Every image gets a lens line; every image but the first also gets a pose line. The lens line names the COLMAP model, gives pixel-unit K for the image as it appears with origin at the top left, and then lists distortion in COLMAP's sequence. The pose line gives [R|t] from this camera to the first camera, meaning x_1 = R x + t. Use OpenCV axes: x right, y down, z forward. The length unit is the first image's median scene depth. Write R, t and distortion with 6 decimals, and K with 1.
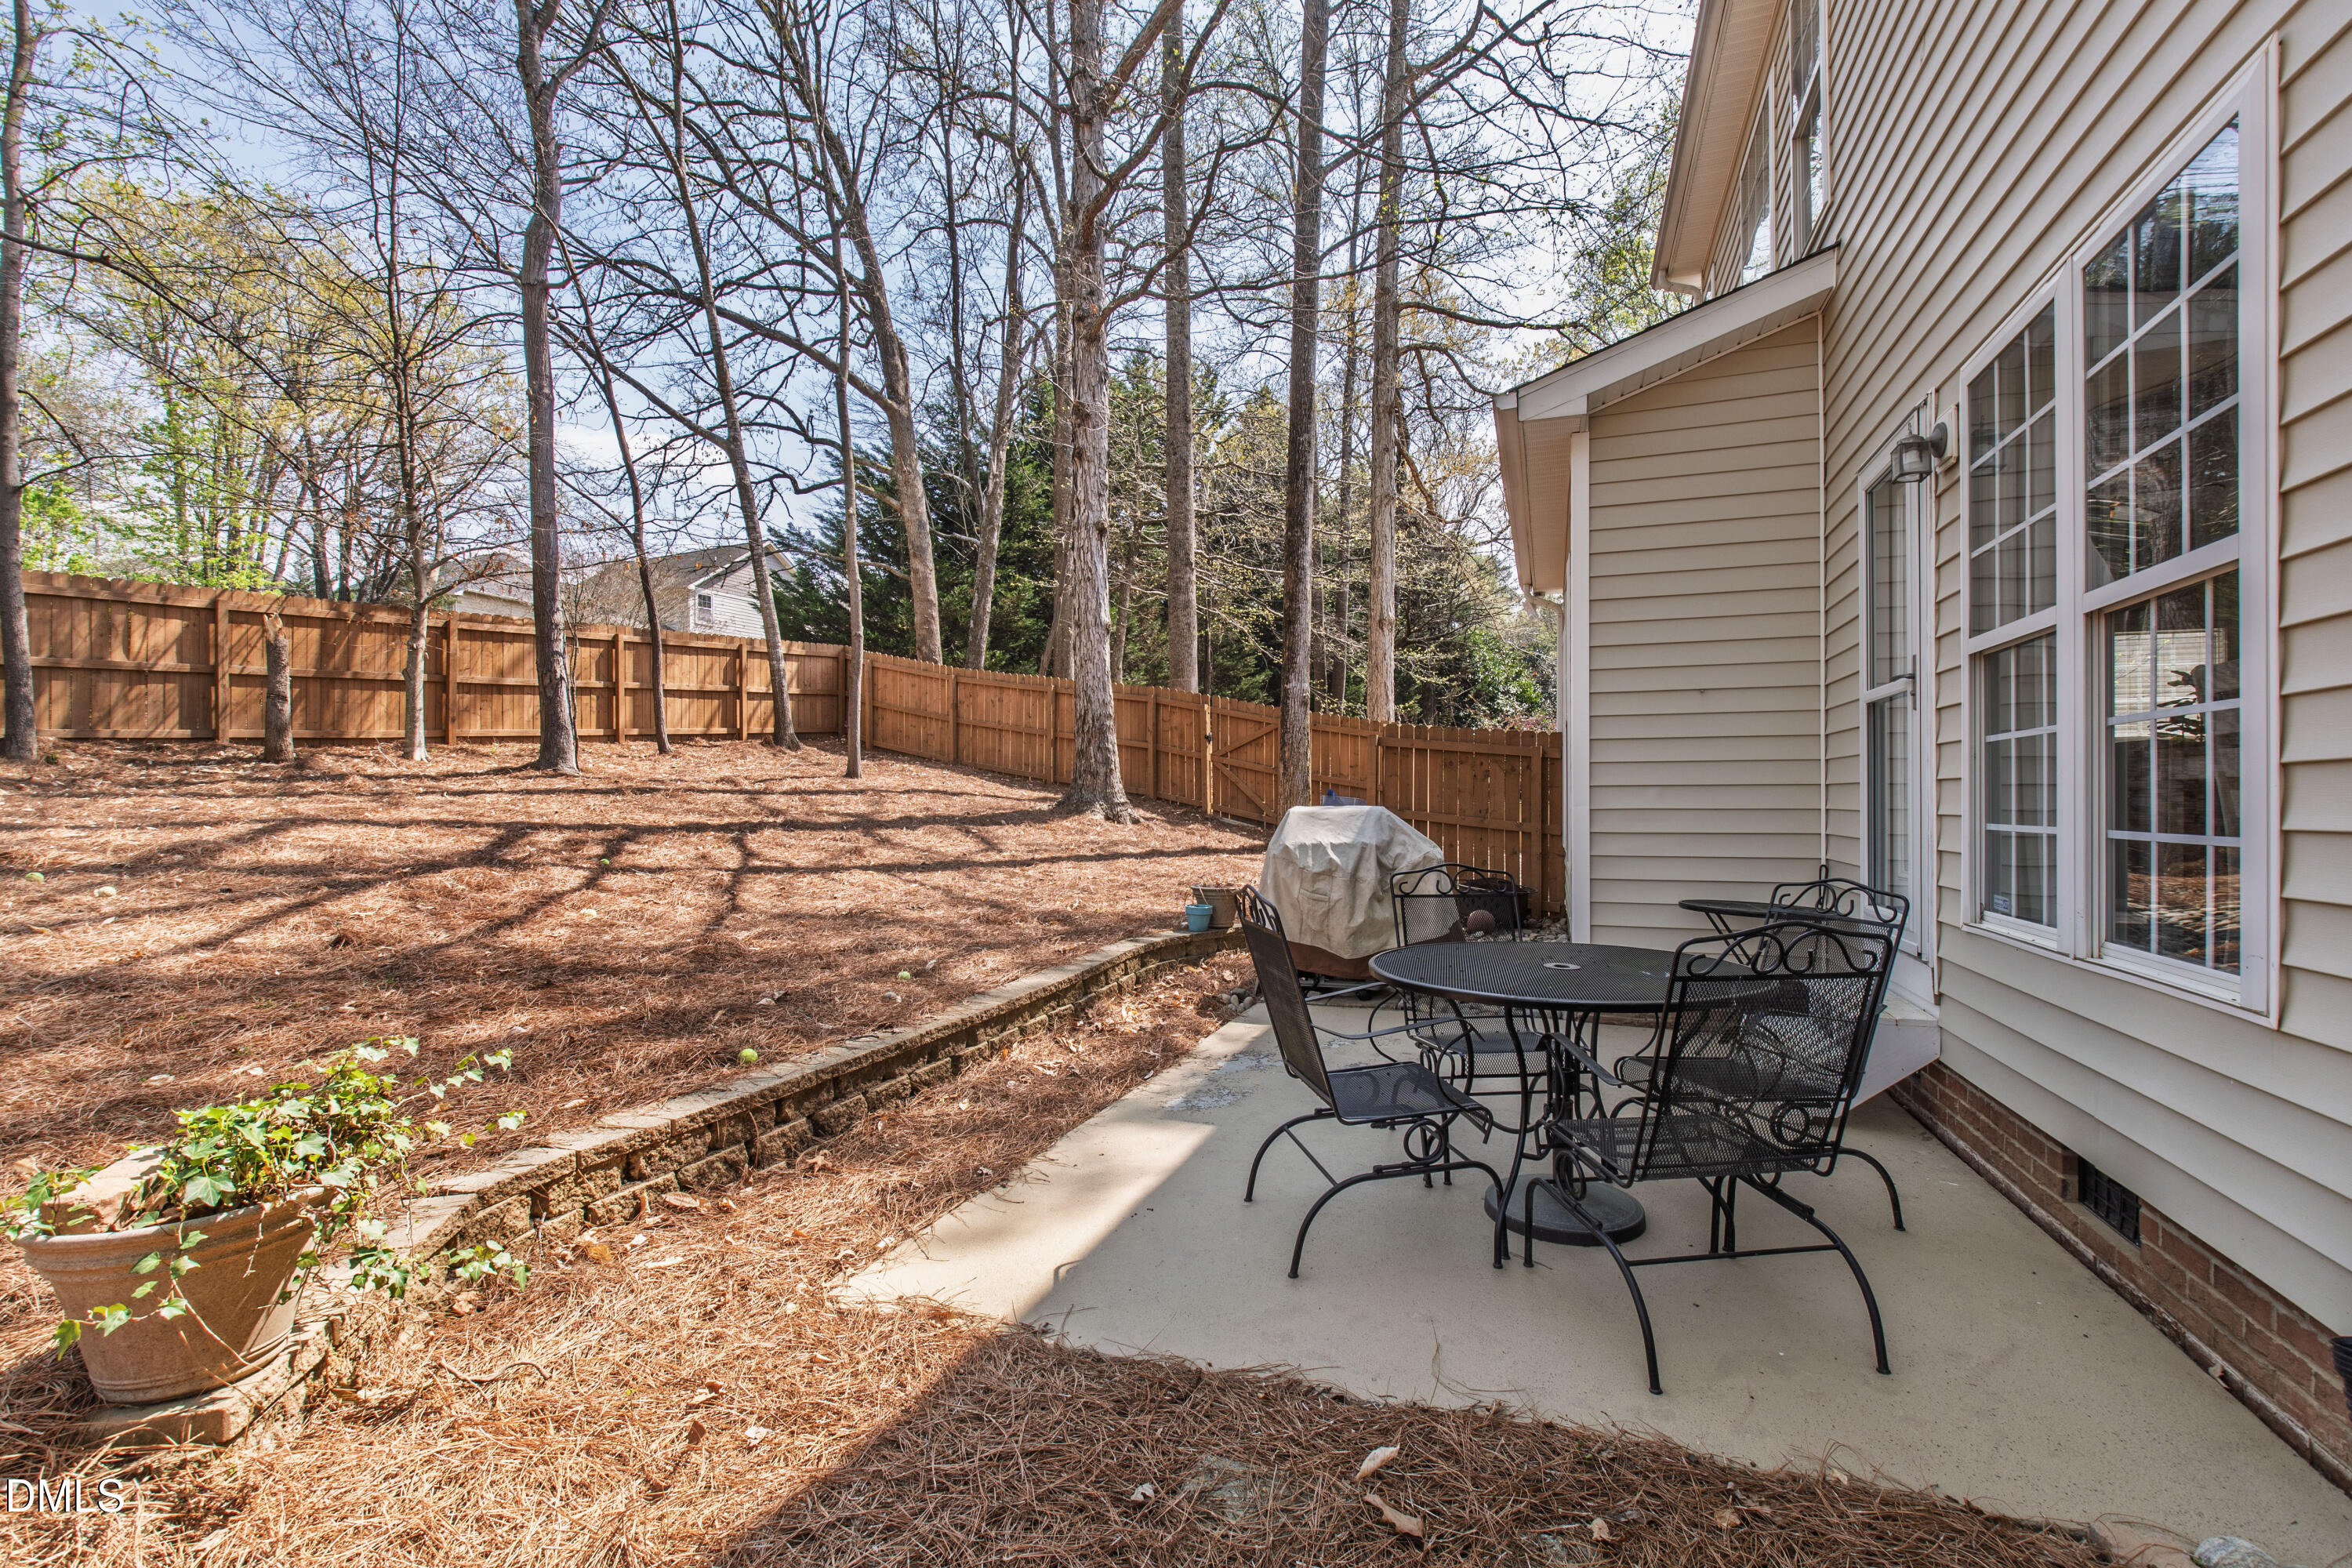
lens RADIAL K [[1013.3, 0, 1169.9], [0, 1013.3, 800.6], [0, 0, 1]] dist [-0.002715, -0.000937]
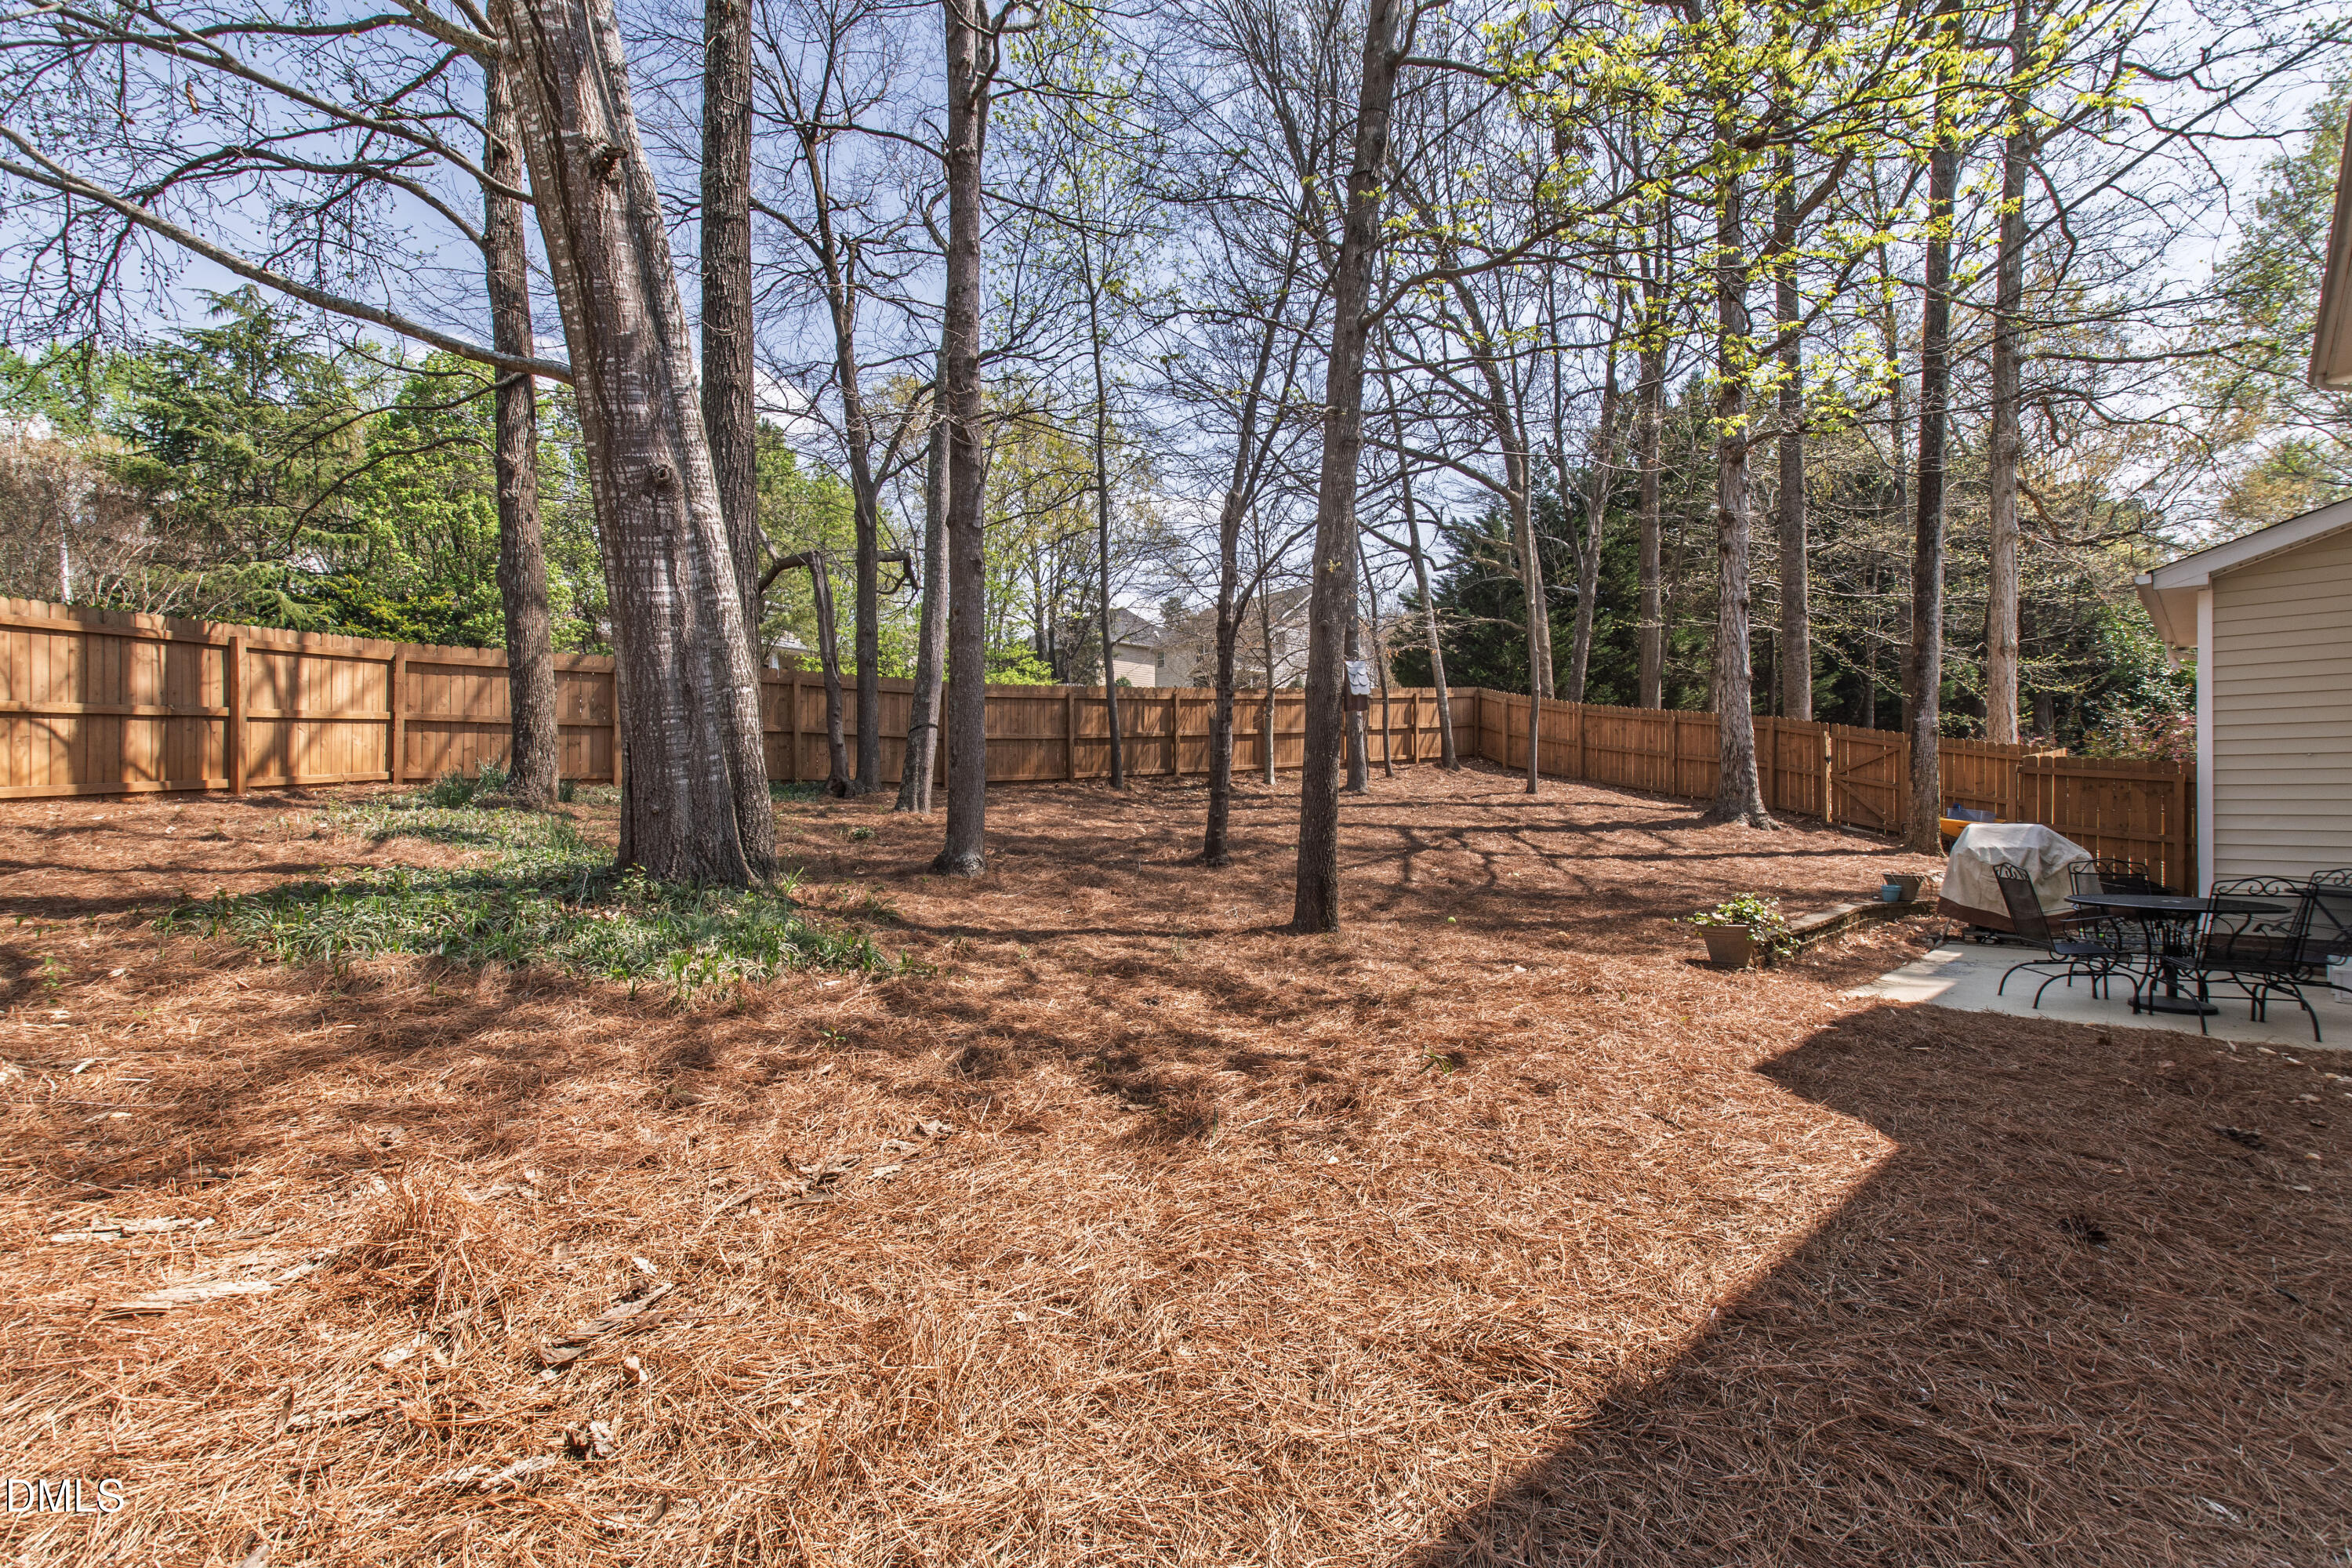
lens RADIAL K [[1013.3, 0, 1183.3], [0, 1013.3, 793.9], [0, 0, 1]] dist [-0.002715, -0.000937]
pose [[0.901652, -0.001037, -0.432462, -0.155742], [-0.001202, 0.999987, -0.004905, -0.015987], [0.432461, 0.004943, 0.901639, -0.491641]]
